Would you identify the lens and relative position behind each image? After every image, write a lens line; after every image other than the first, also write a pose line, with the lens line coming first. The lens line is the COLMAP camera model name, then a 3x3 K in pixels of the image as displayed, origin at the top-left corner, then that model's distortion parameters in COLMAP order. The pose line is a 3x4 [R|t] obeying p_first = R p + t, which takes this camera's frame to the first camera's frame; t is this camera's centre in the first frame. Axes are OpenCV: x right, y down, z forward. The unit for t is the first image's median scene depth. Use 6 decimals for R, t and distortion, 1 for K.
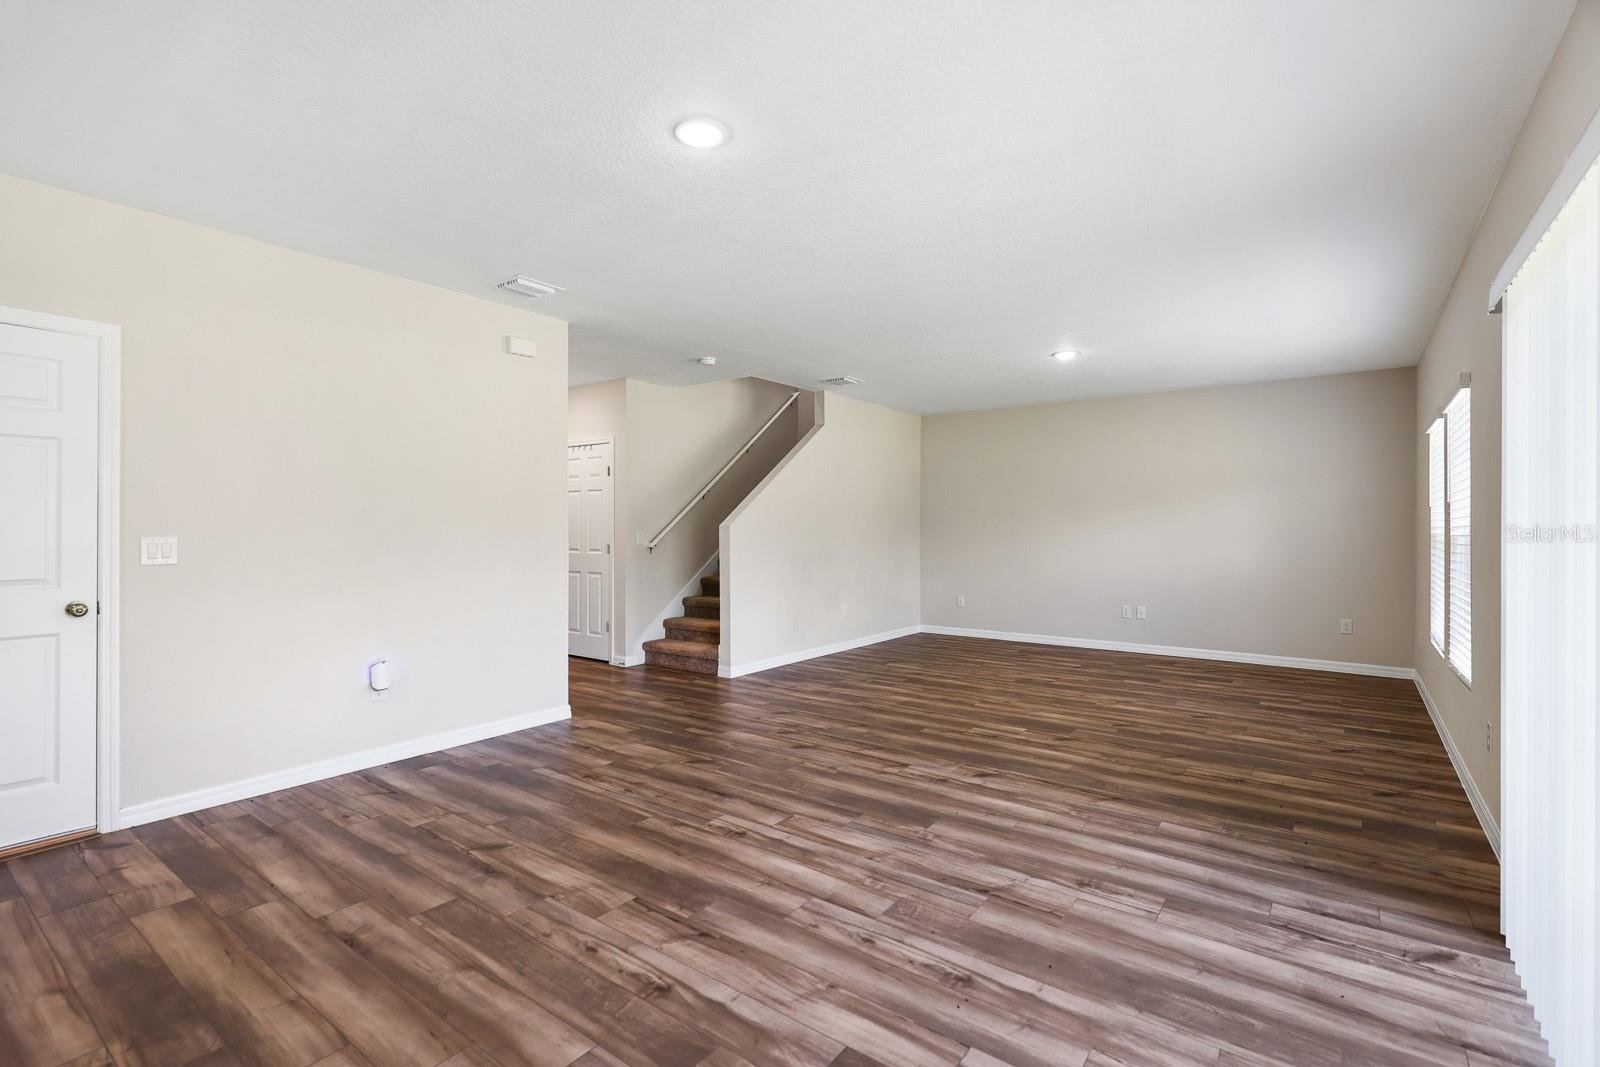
lens RADIAL K [[728.3, 0, 804.5], [0, 728.3, 528.7], [0, 0, 1]] dist [0.001754, 0.000093]
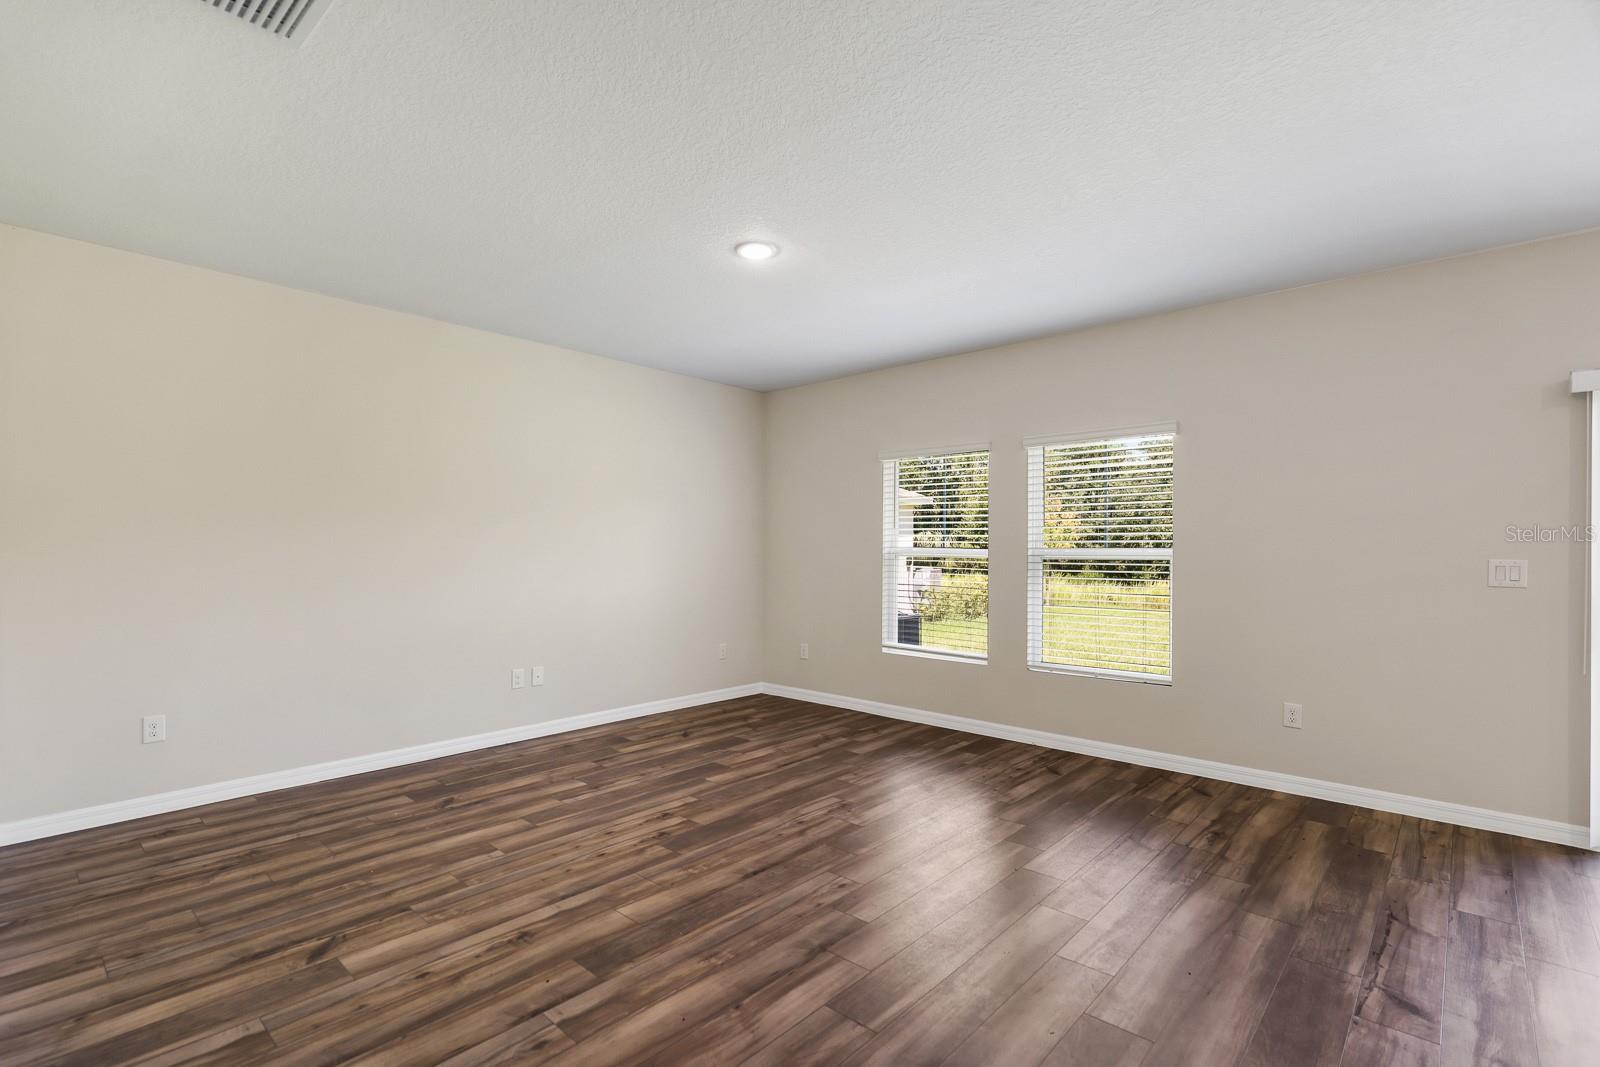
lens RADIAL K [[742.9, 0, 800.0], [0, 742.9, 533.5], [0, 0, 1]] dist [0.002647, 0.000526]
pose [[0.094085, 0.019730, 0.995369, -0.370835], [-0.004563, 0.999802, -0.019386, -0.001262], [-0.995554, -0.002718, 0.094156, 1.457435]]
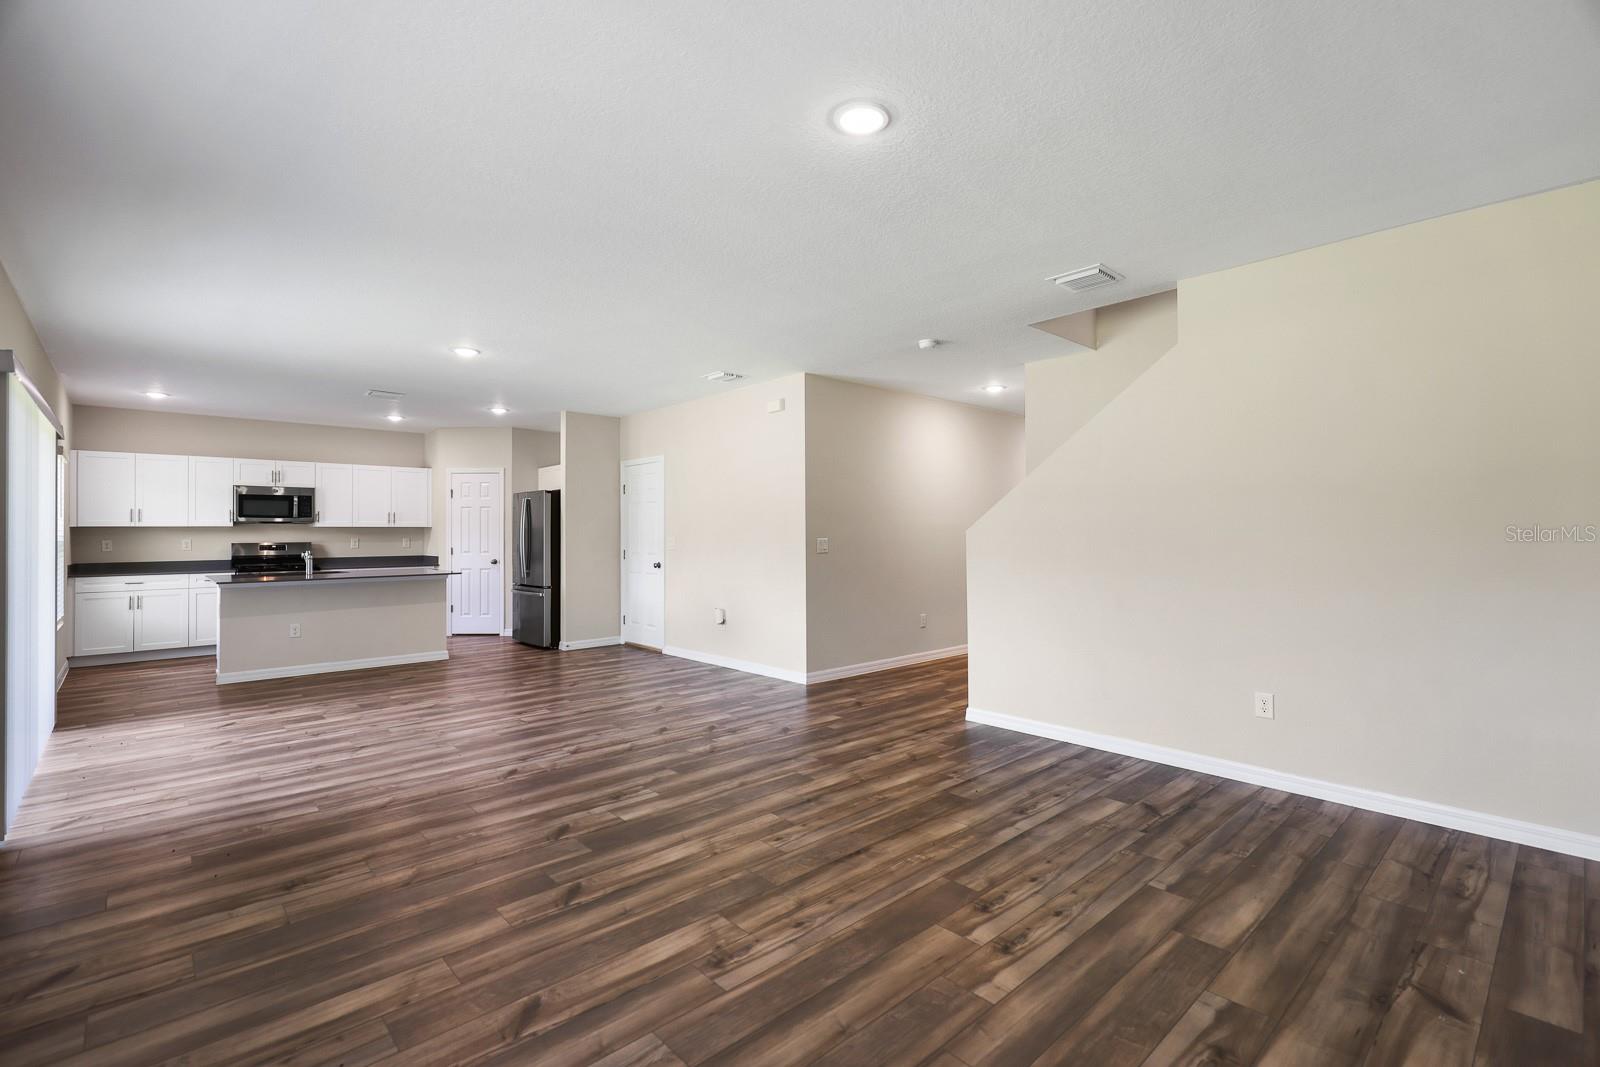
lens RADIAL K [[728.3, 0, 804.5], [0, 728.3, 528.7], [0, 0, 1]] dist [0.001754, 0.000093]
pose [[-0.191928, -0.006351, -0.981388, 1.238163], [0.004674, 0.999962, -0.007385, -0.000585], [0.981398, -0.006004, -0.191891, 1.679360]]
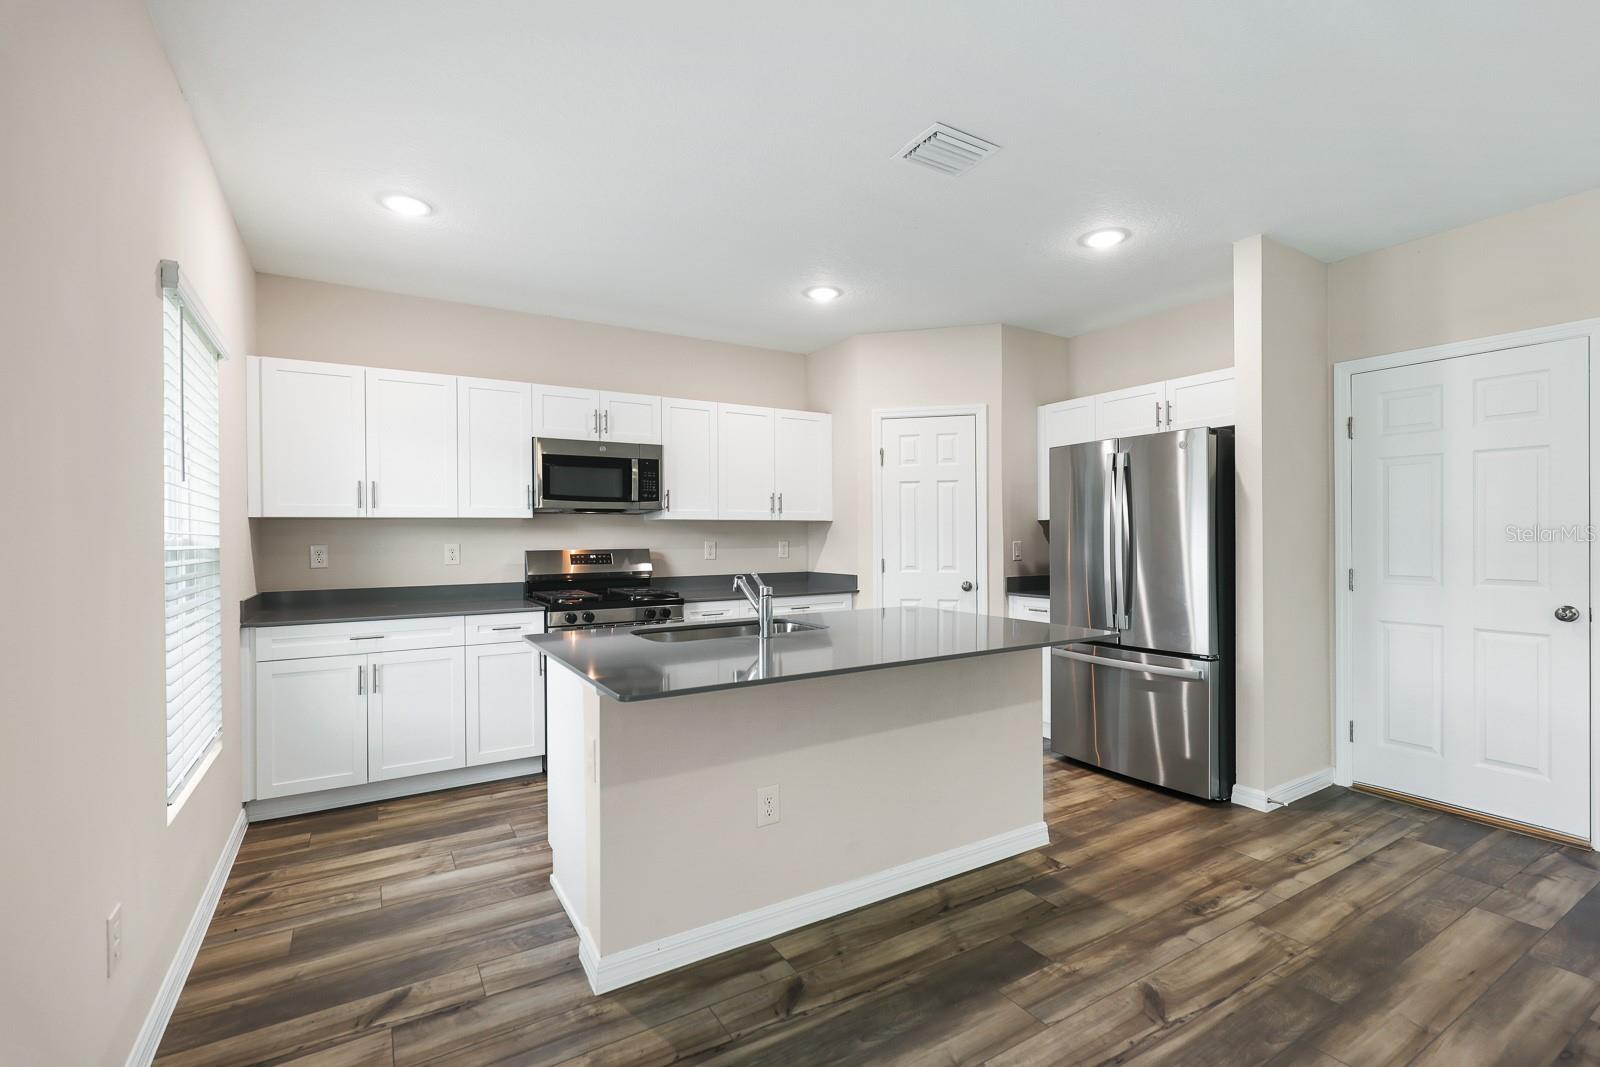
lens RADIAL K [[719.5, 0, 798.9], [0, 719.5, 538.4], [0, 0, 1]] dist [0.001275, 0.000435]
pose [[-0.373601, 0.005362, -0.927574, 0.257303], [0.006656, 0.999973, 0.003100, -0.001698], [0.927566, -0.005016, -0.373626, 0.324575]]
